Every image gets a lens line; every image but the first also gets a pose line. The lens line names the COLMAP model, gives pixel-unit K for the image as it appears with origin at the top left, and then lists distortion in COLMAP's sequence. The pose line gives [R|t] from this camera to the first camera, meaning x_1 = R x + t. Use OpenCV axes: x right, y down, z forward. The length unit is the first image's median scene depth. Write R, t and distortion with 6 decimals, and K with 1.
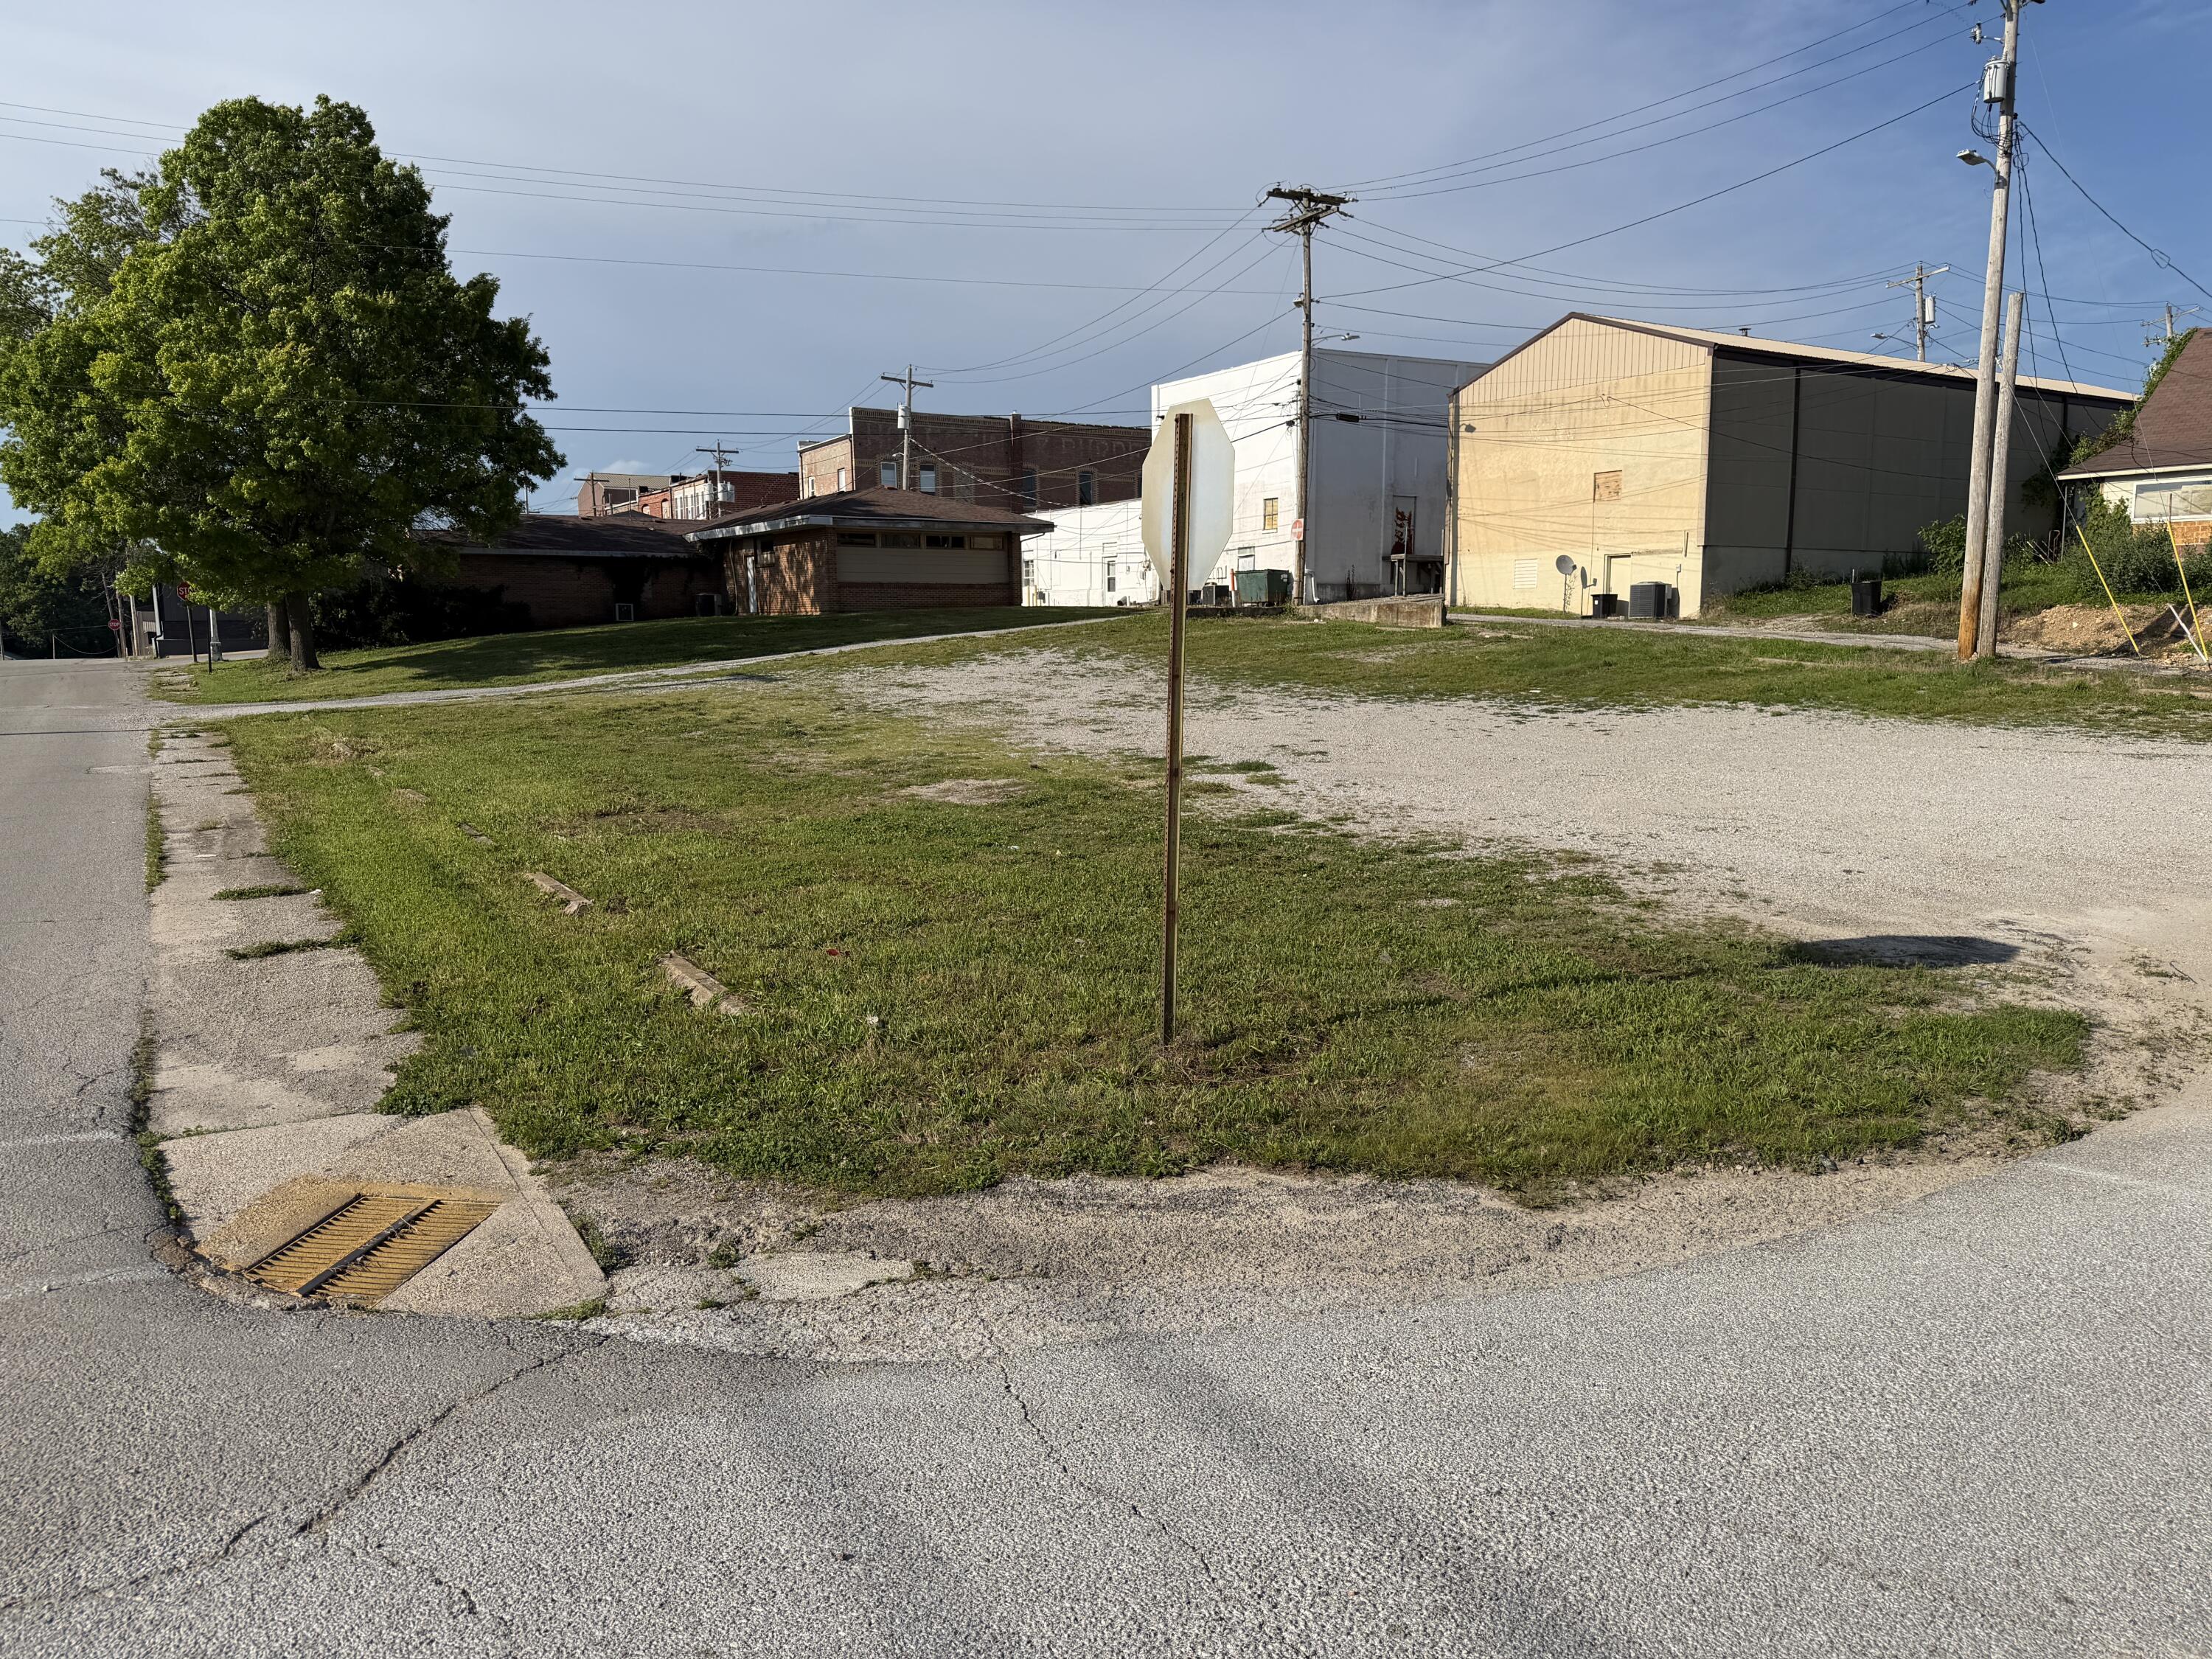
lens RADIAL K [[1569.9, 0, 1104.4], [0, 1569.9, 812.5], [0, 0, 1]] dist [0.069932, -0.097498]
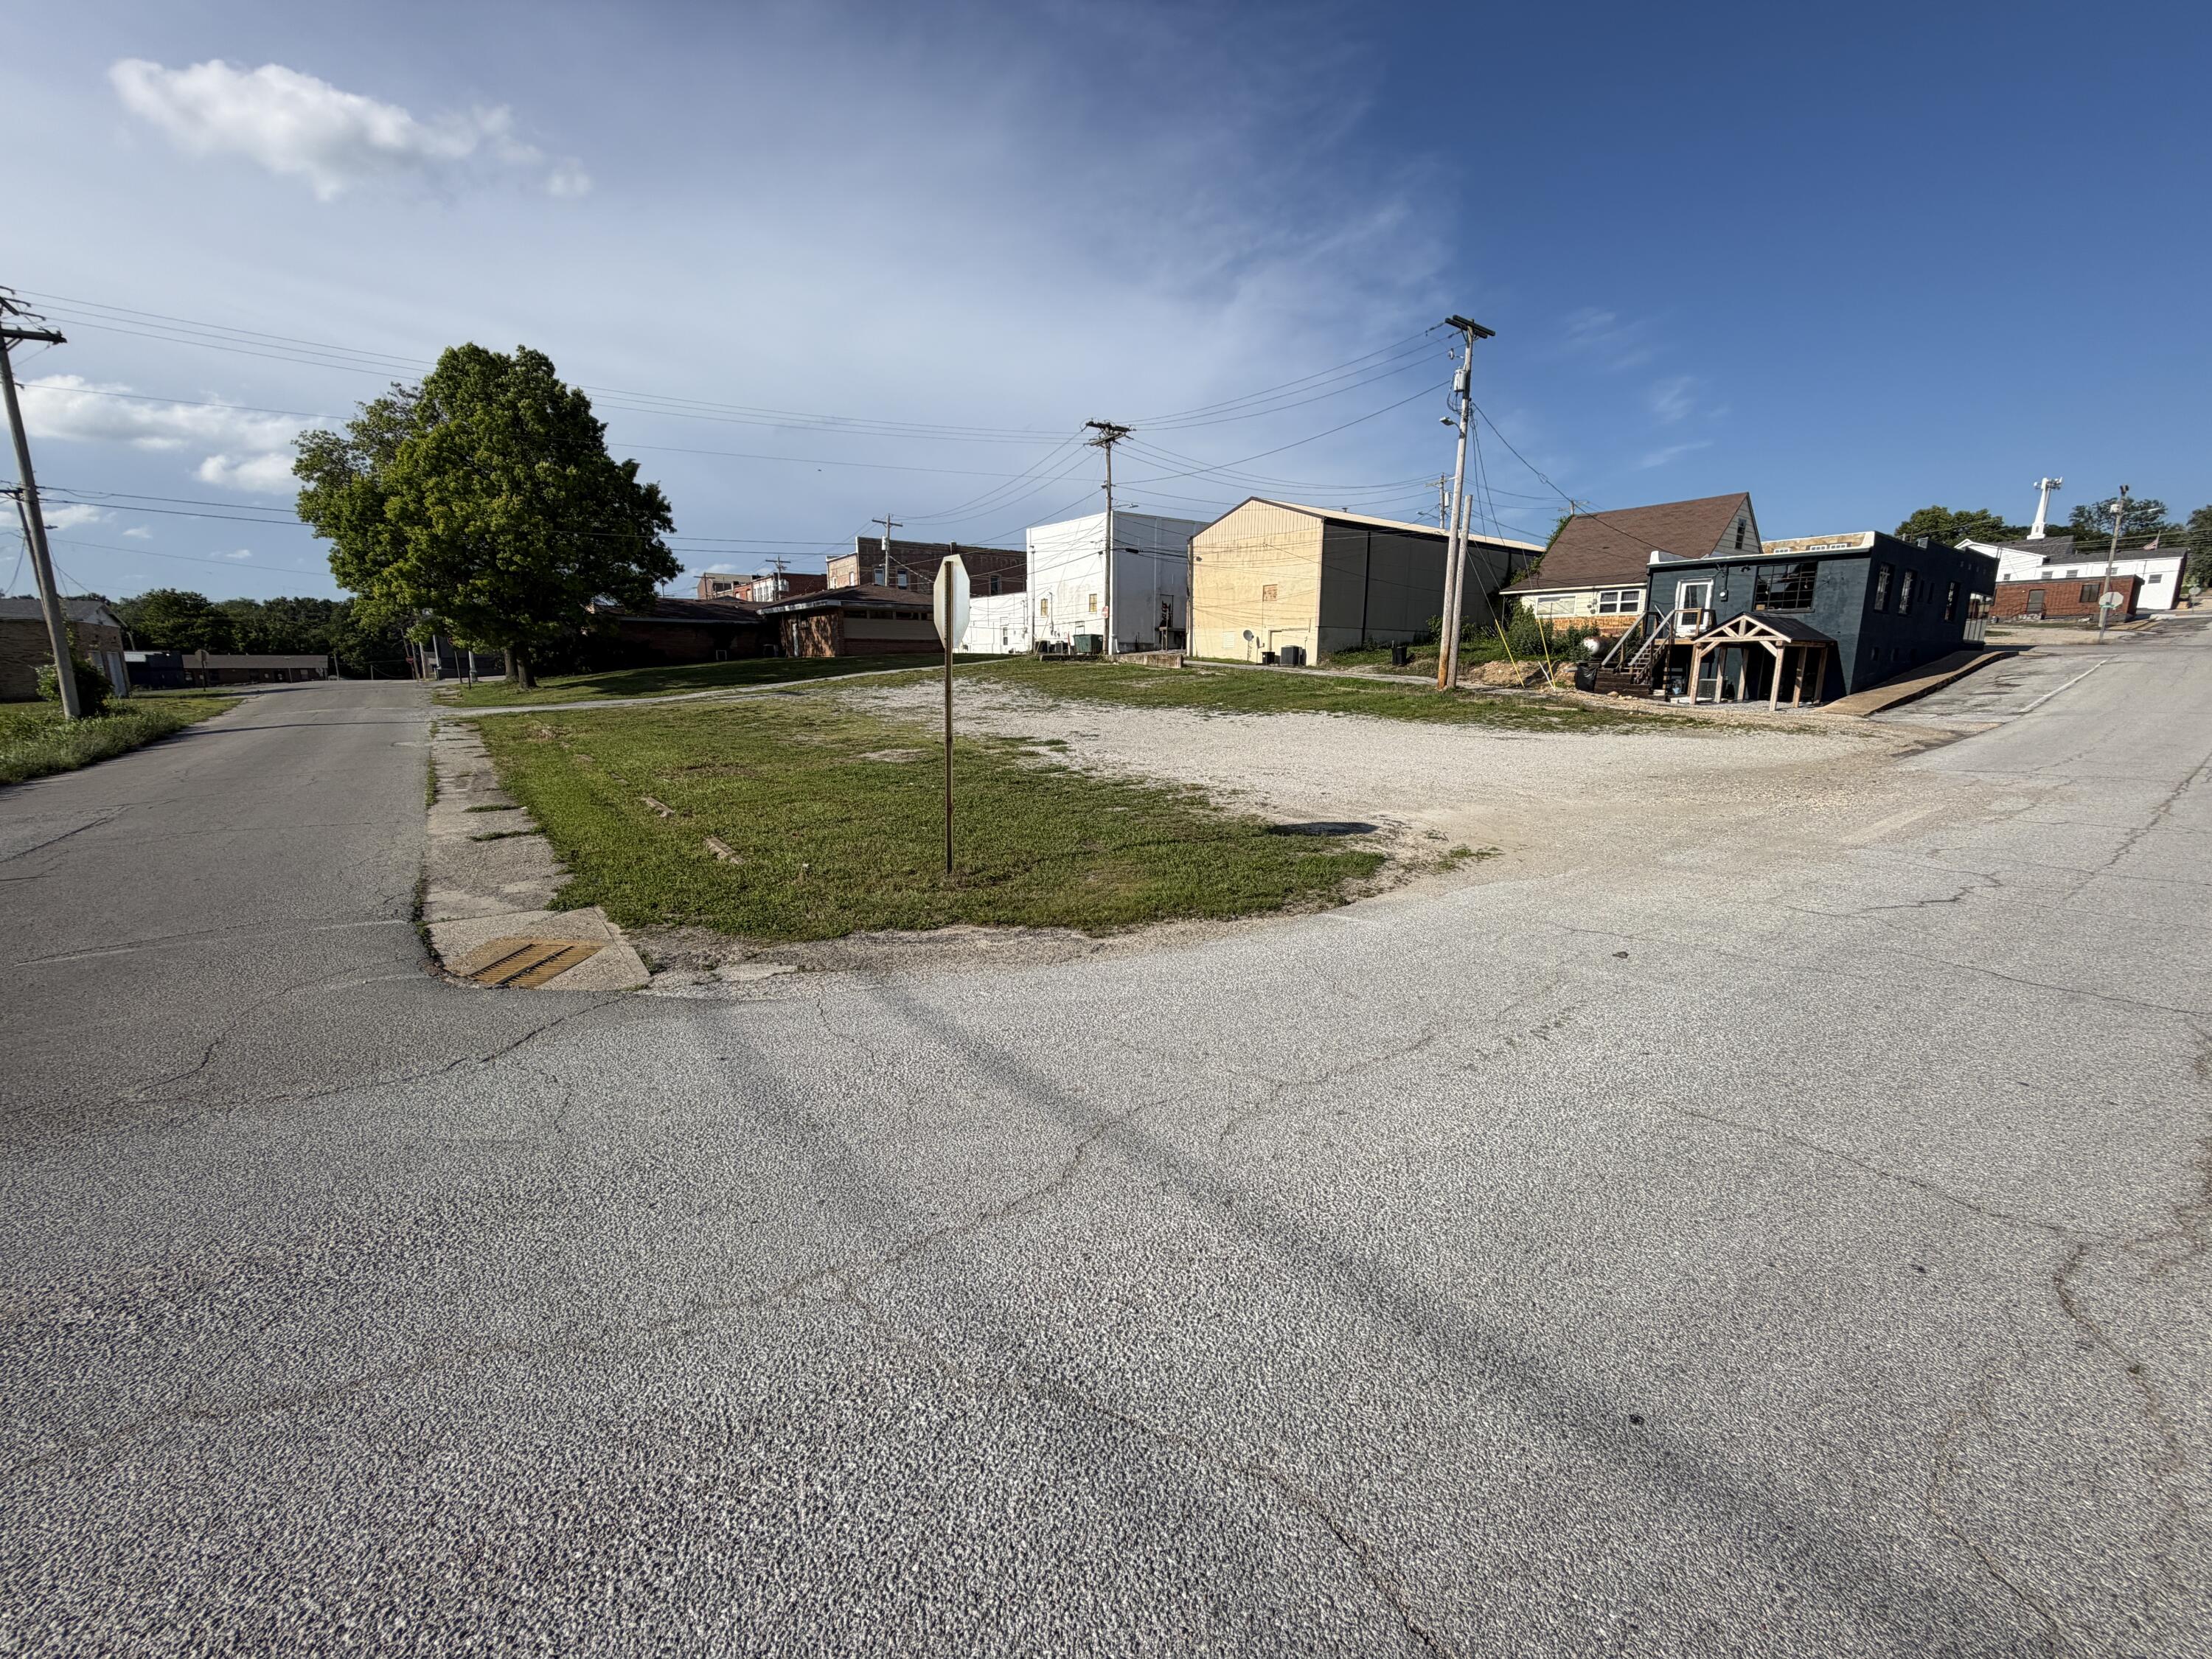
lens RADIAL K [[881.7, 0, 1107.0], [0, 881.7, 835.0], [0, 0, 1]] dist [-0.002204, 0.000384]
pose [[0.994490, -0.009600, 0.104394, 0.019363], [0.002097, 0.997421, 0.071746, 0.002309], [-0.104813, -0.071132, 0.991945, -0.025071]]
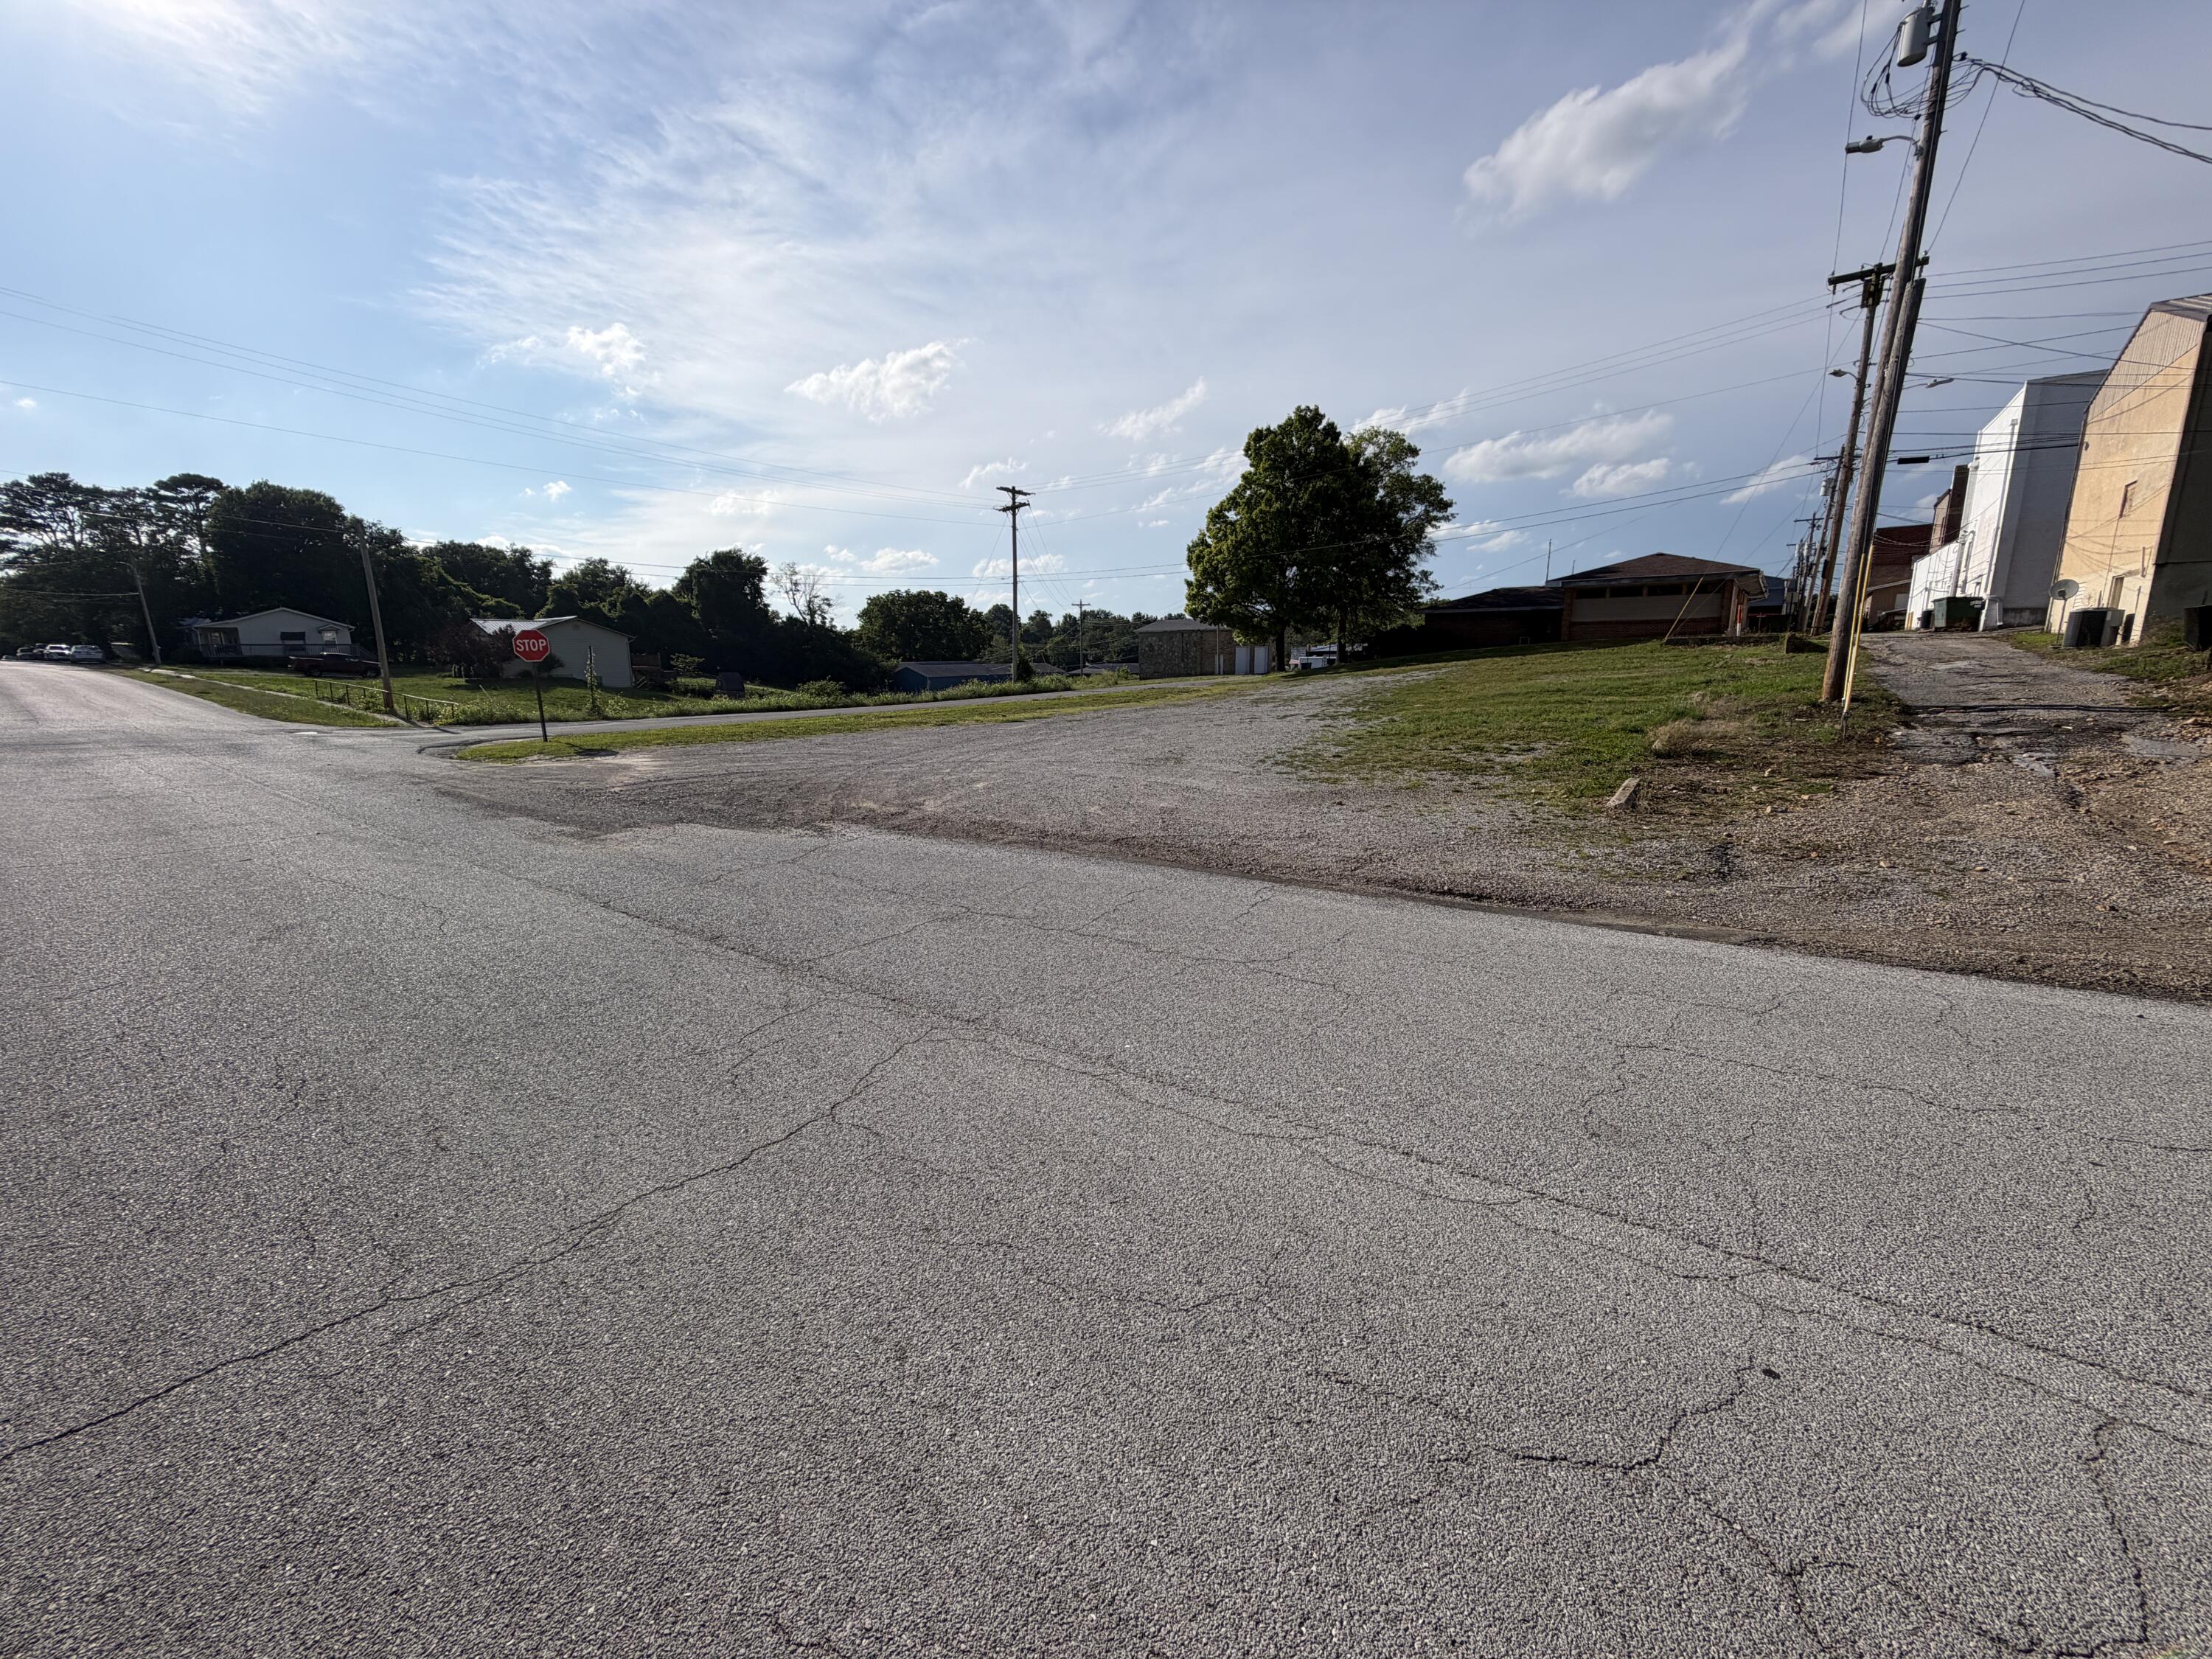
lens RADIAL K [[881.7, 0, 1092.5], [0, 881.7, 839.1], [0, 0, 1]] dist [-0.002204, 0.000384]
pose [[0.367129, 0.193656, -0.909788, 0.611783], [-0.099972, 0.980637, 0.168395, -0.040068], [0.924782, 0.029130, 0.379380, 0.264472]]
